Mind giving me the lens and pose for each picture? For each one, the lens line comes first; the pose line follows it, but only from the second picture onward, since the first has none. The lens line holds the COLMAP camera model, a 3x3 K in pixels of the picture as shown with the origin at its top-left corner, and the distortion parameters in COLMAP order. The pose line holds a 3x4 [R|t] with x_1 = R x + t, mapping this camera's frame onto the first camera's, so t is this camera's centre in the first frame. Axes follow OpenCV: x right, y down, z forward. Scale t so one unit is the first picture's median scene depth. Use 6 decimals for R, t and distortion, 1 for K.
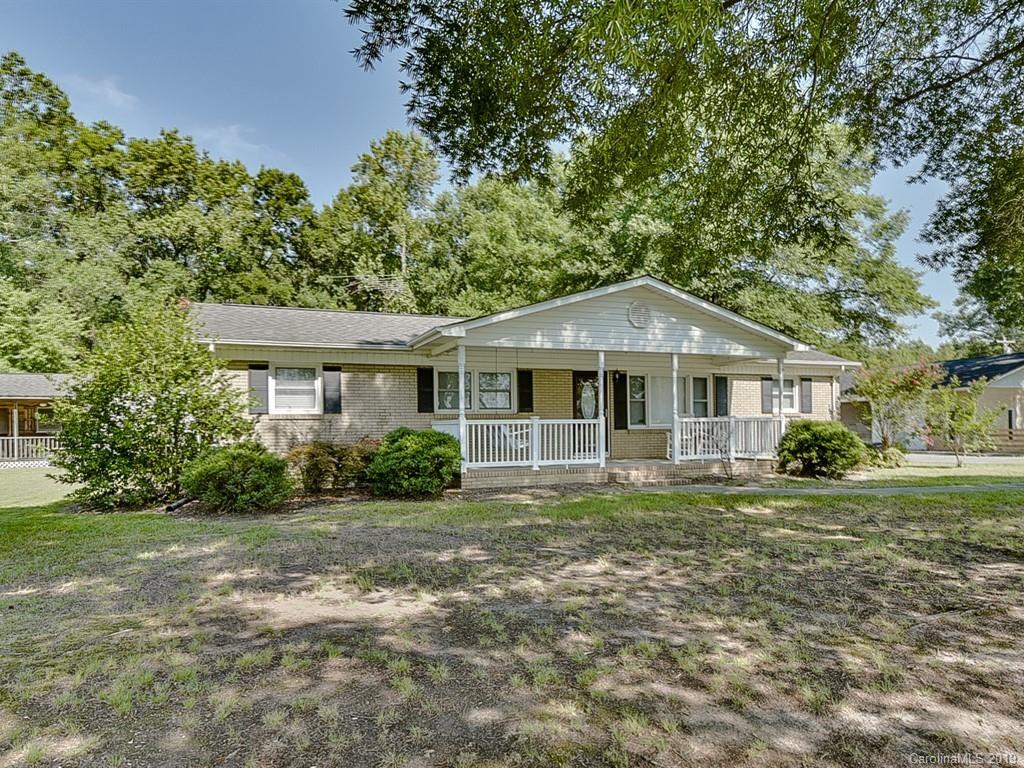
lens RADIAL K [[632.2, 0, 566.3], [0, 632.2, 437.4], [0, 0, 1]] dist [0.005495, -0.000132]
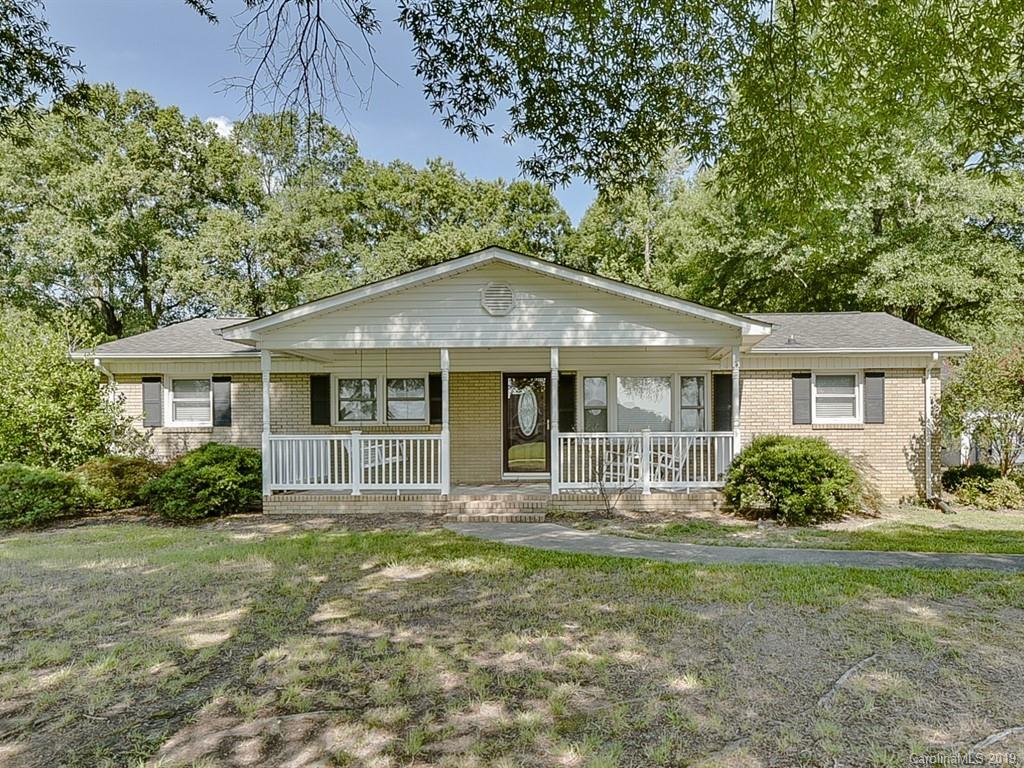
lens RADIAL K [[673.4, 0, 626.5], [0, 673.4, 447.6], [0, 0, 1]] dist [0.005184, -0.002943]
pose [[0.917183, 0.014489, -0.398202, 0.588330], [-0.012116, 0.999891, 0.008475, -0.021292], [0.398281, -0.002948, 0.917259, 0.305969]]
